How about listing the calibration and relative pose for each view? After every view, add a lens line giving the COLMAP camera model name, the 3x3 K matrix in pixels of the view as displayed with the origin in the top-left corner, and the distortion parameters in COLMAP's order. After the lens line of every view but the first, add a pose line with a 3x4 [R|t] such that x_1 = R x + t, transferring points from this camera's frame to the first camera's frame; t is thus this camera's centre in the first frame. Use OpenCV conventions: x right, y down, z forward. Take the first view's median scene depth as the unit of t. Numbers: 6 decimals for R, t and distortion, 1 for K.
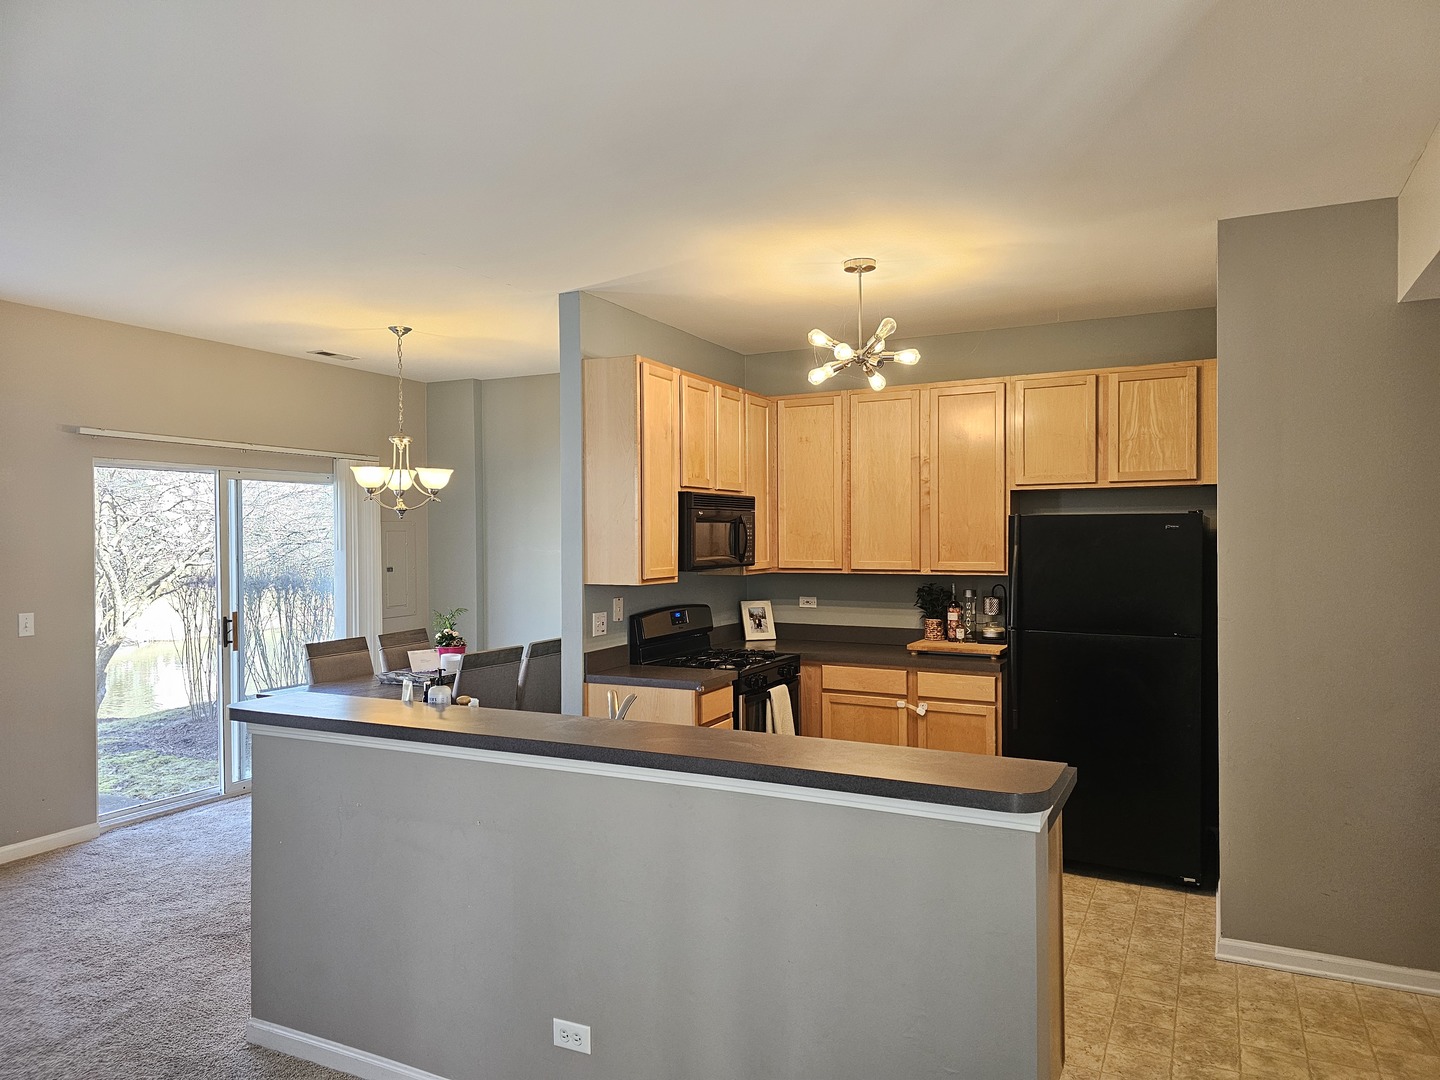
lens RADIAL K [[975.5, 0, 722.4], [0, 975.5, 544.1], [0, 0, 1]] dist [0.004964, -0.000277]
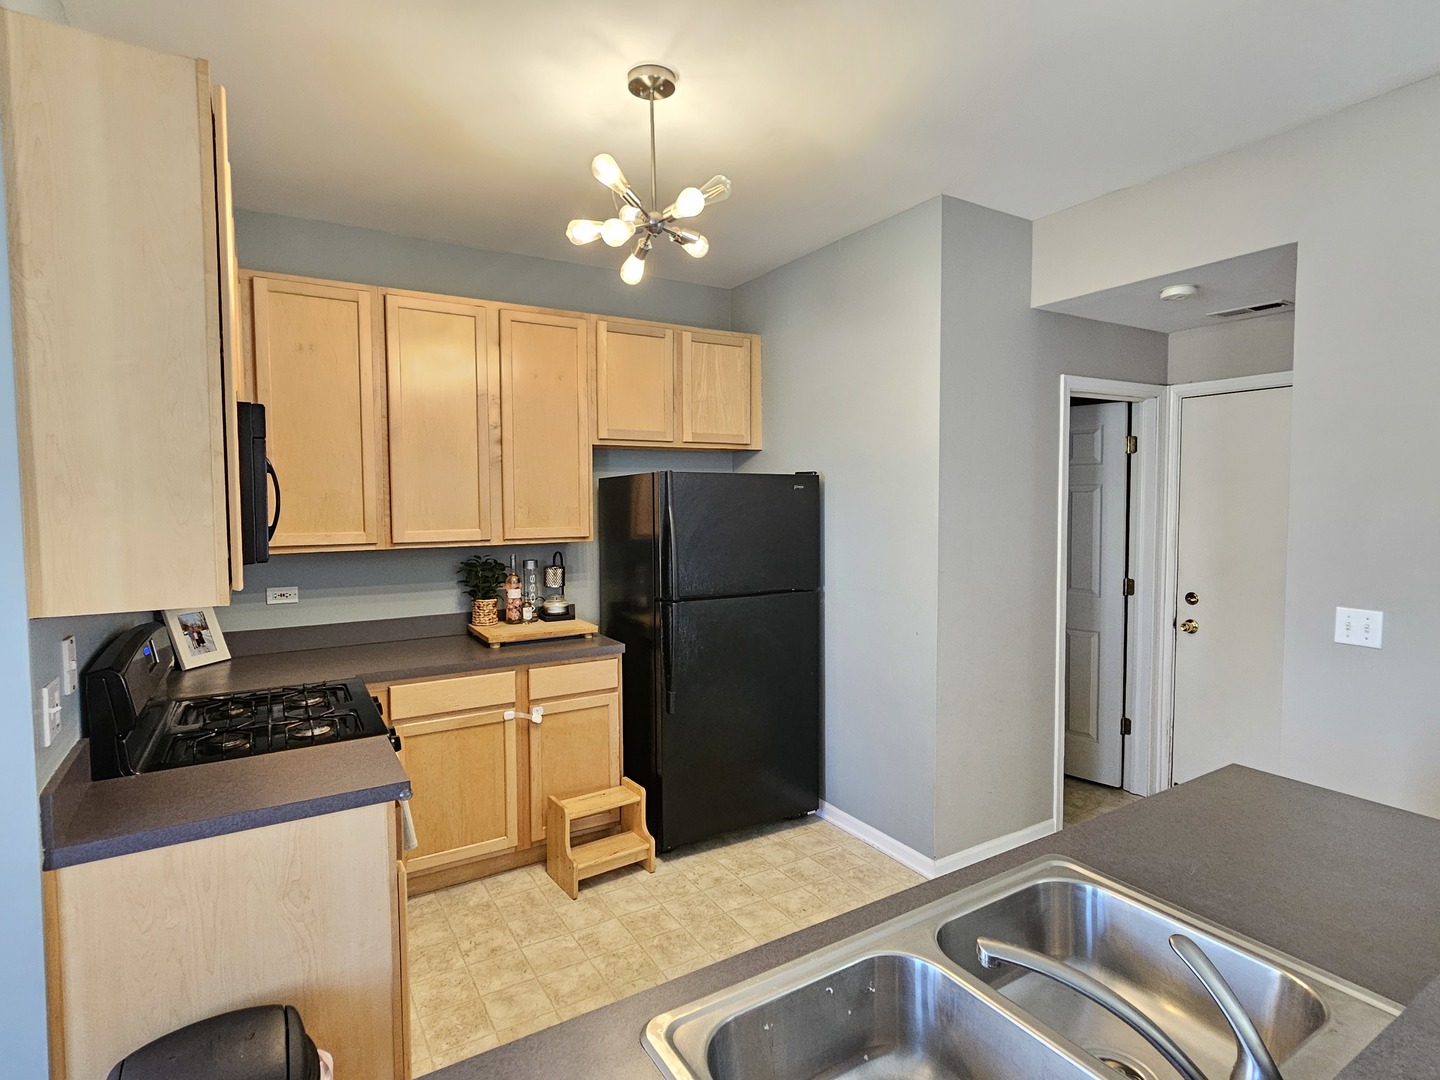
lens RADIAL K [[740.8, 0, 719.5], [0, 740.8, 538.0], [0, 0, 1]] dist [-0.000974, 0.001663]
pose [[0.513278, -0.044142, 0.857086, -0.214739], [0.009841, 0.998913, 0.045553, -0.000218], [-0.858166, -0.014946, 0.513155, 0.535371]]
